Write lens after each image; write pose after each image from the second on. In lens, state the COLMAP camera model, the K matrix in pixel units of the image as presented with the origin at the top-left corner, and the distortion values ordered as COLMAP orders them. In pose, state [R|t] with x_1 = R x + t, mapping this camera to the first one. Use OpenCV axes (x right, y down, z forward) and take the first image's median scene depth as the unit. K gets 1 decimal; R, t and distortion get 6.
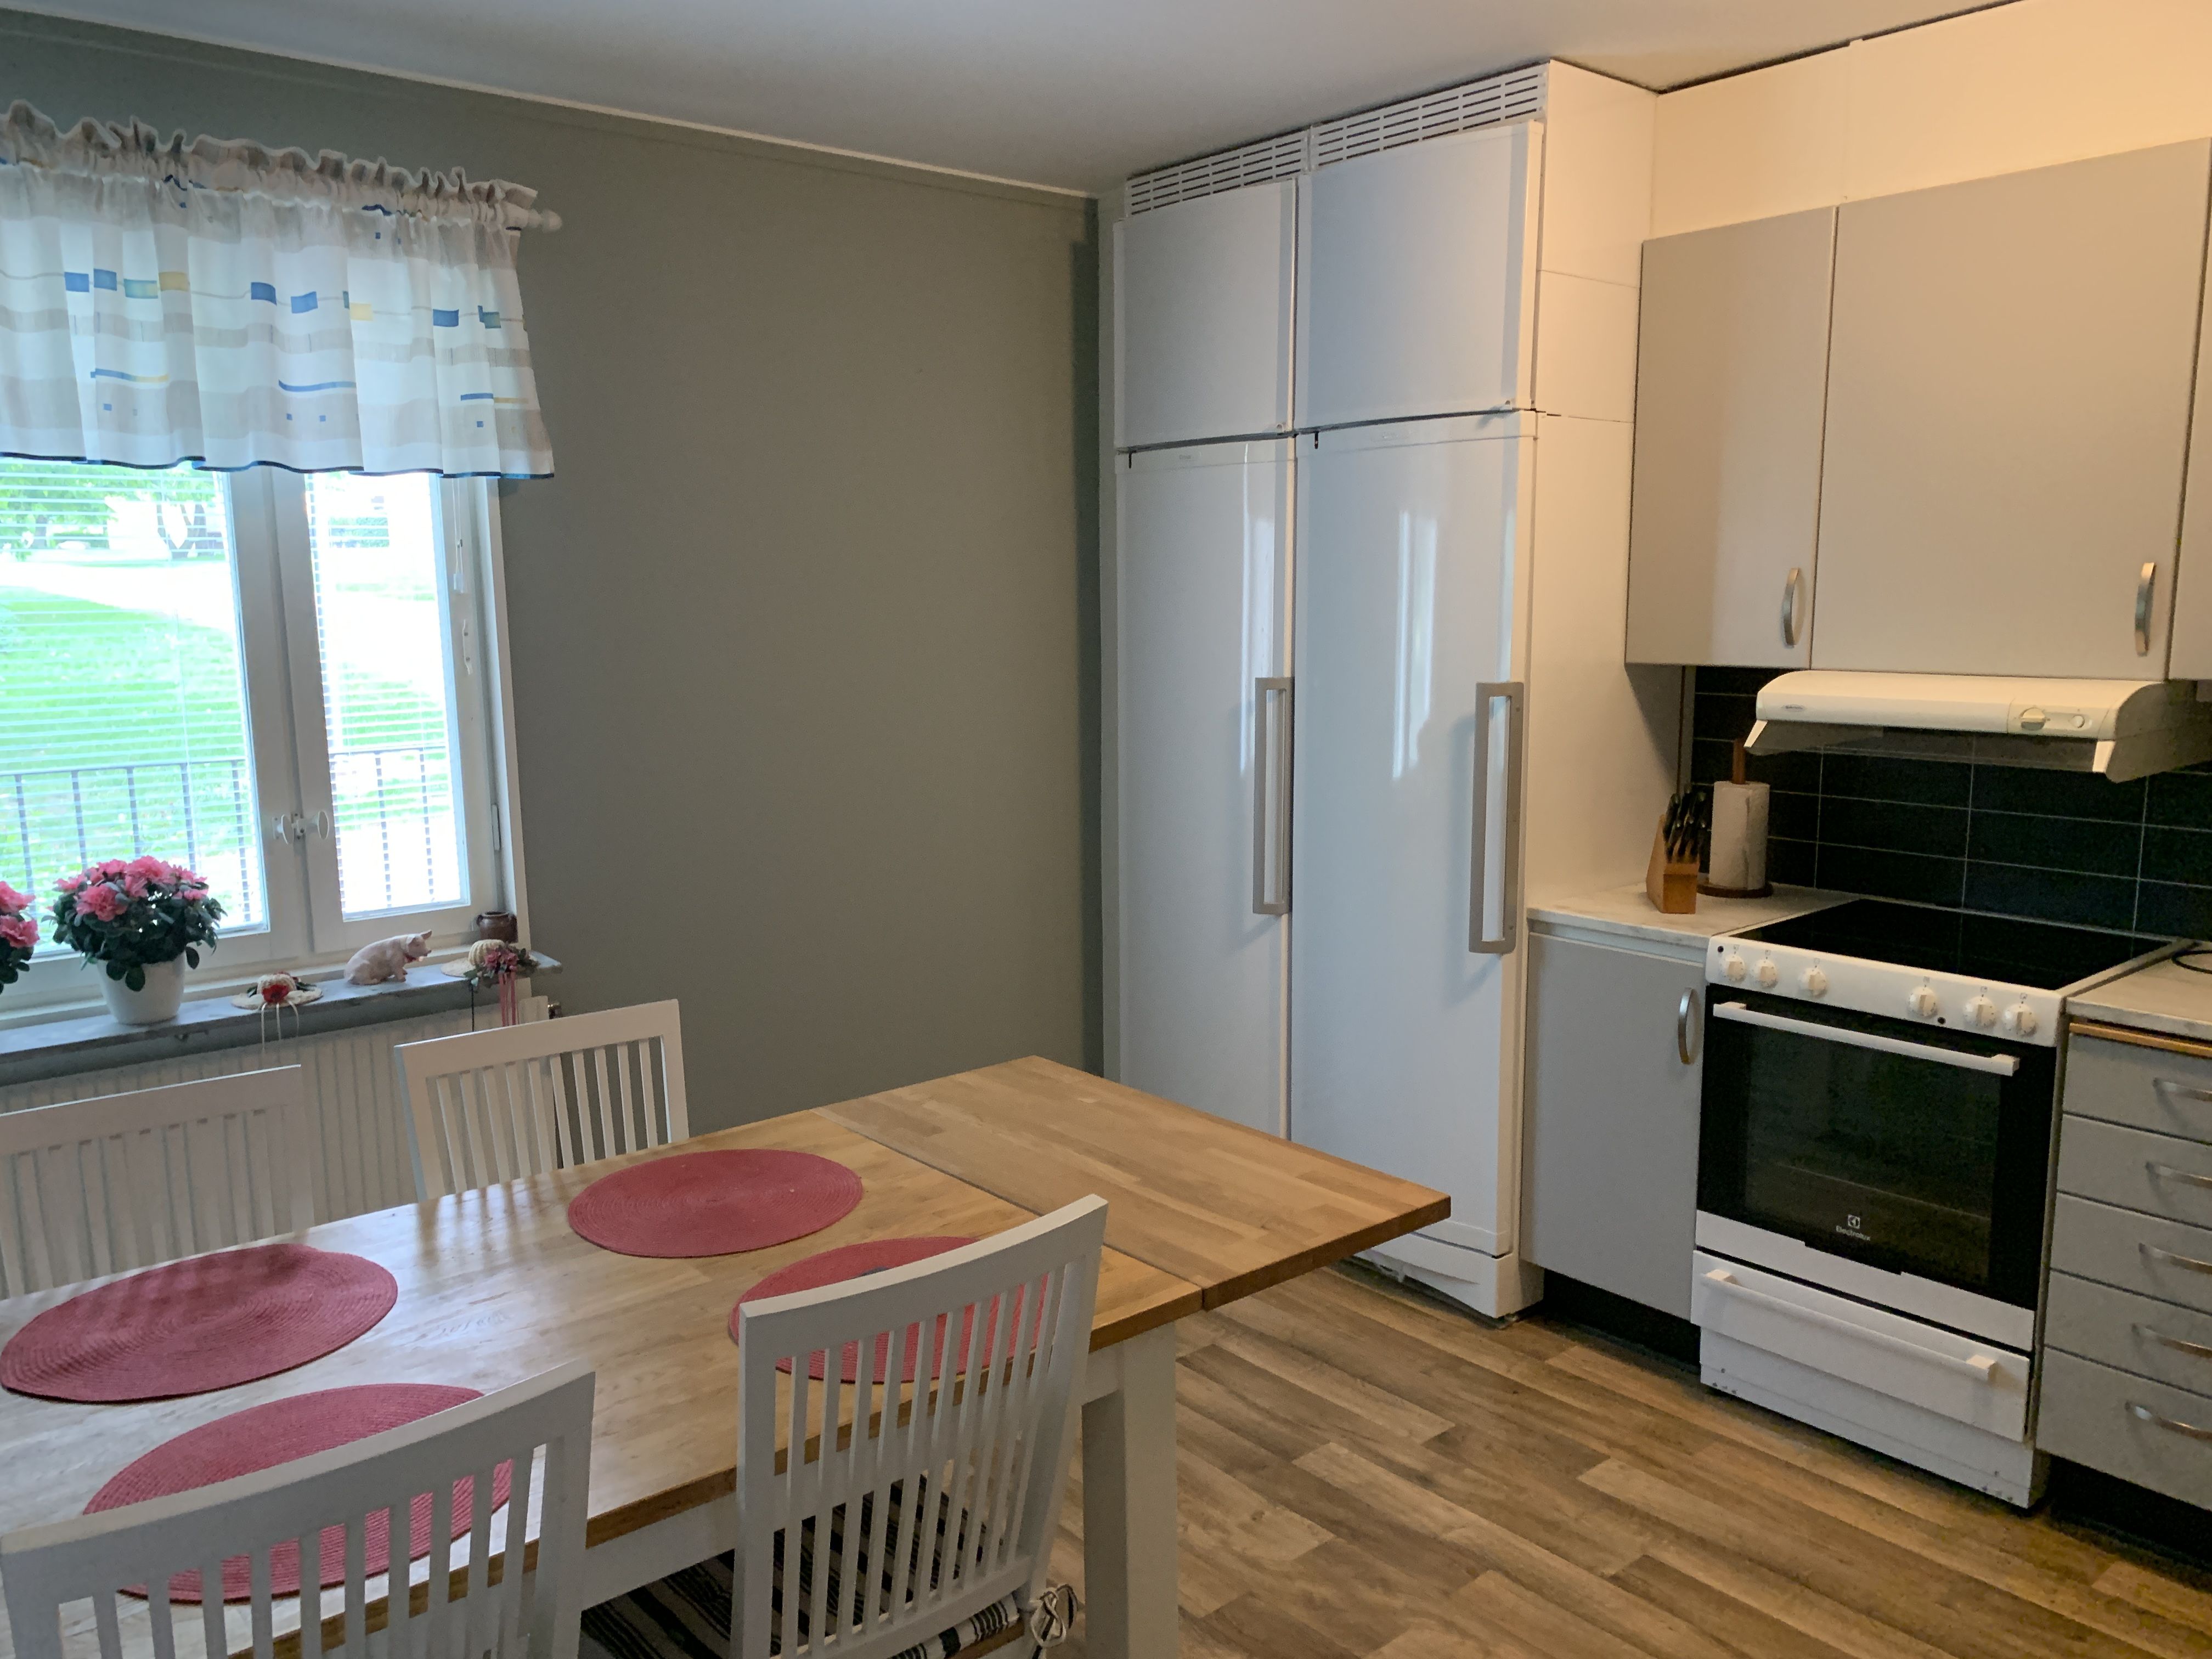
lens RADIAL K [[1688.5, 0, 1103.8], [0, 1688.5, 846.9], [0, 0, 1]] dist [0.050060, -0.065411]
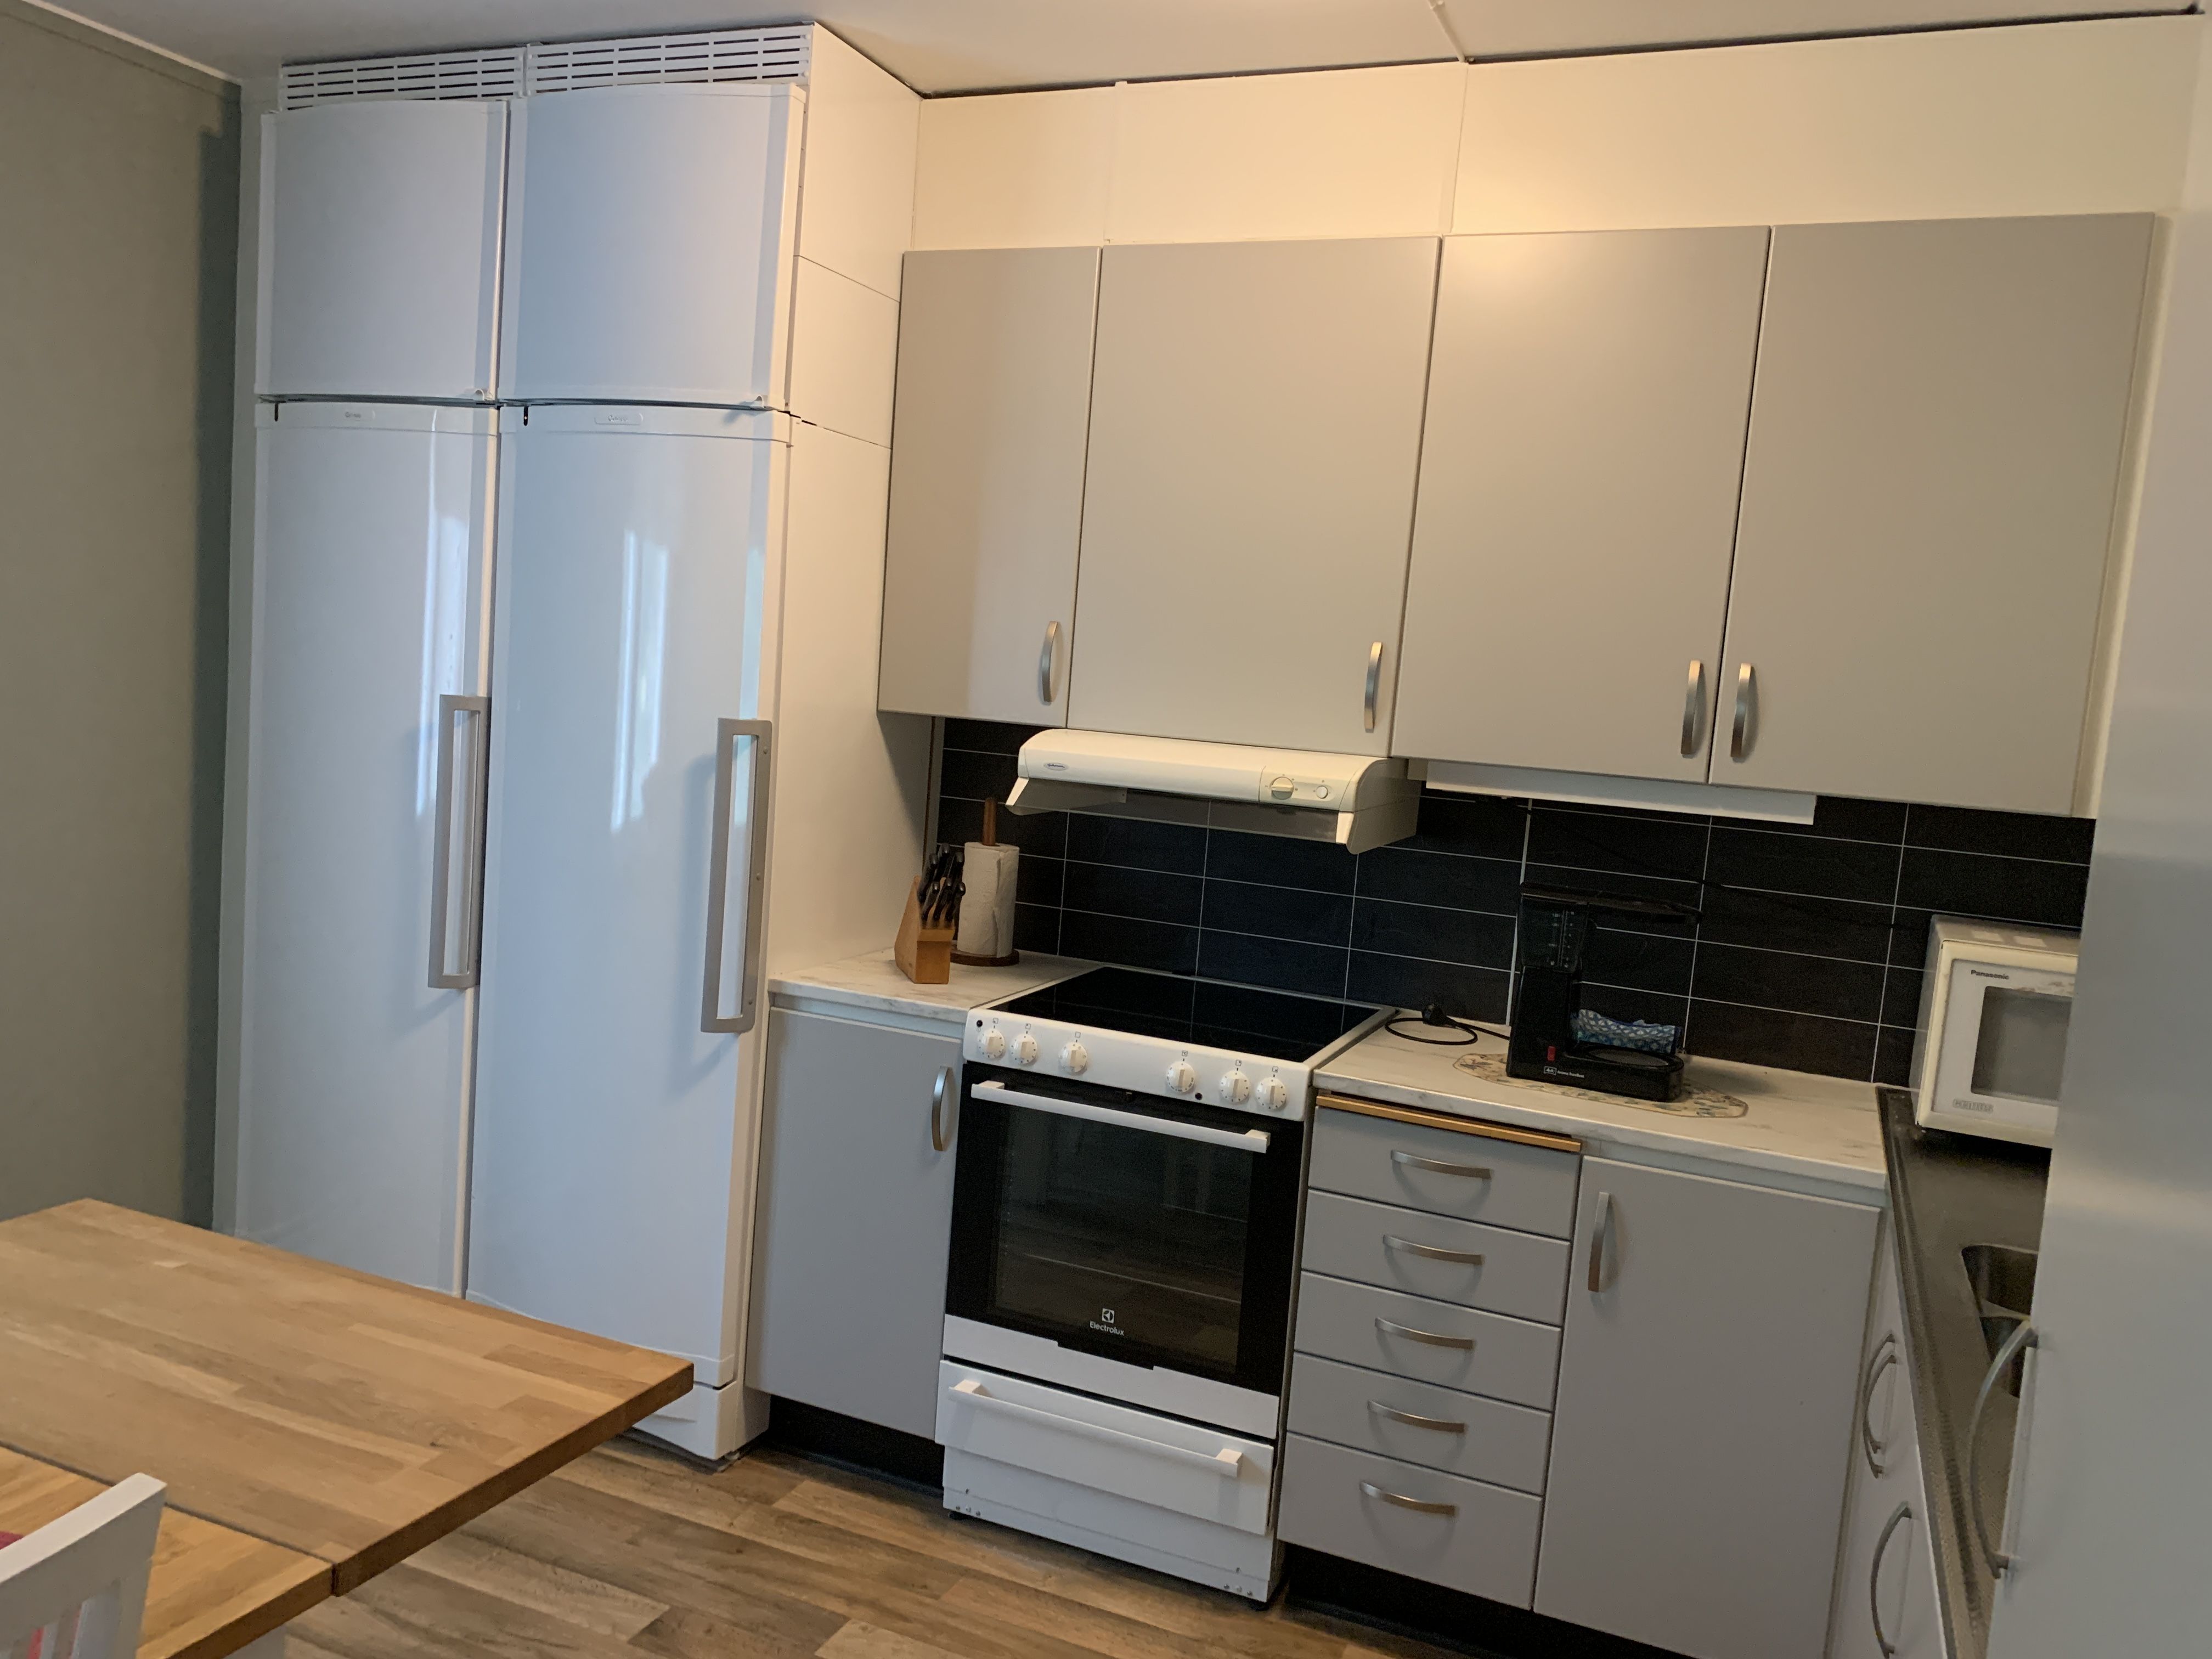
lens RADIAL K [[1688.5, 0, 1103.8], [0, 1688.5, 846.9], [0, 0, 1]] dist [0.050060, -0.065411]
pose [[0.892078, 0.031197, 0.450803, 0.010078], [-0.015440, 0.999136, -0.038590, -0.001101], [-0.451618, 0.027464, 0.891789, 0.151426]]
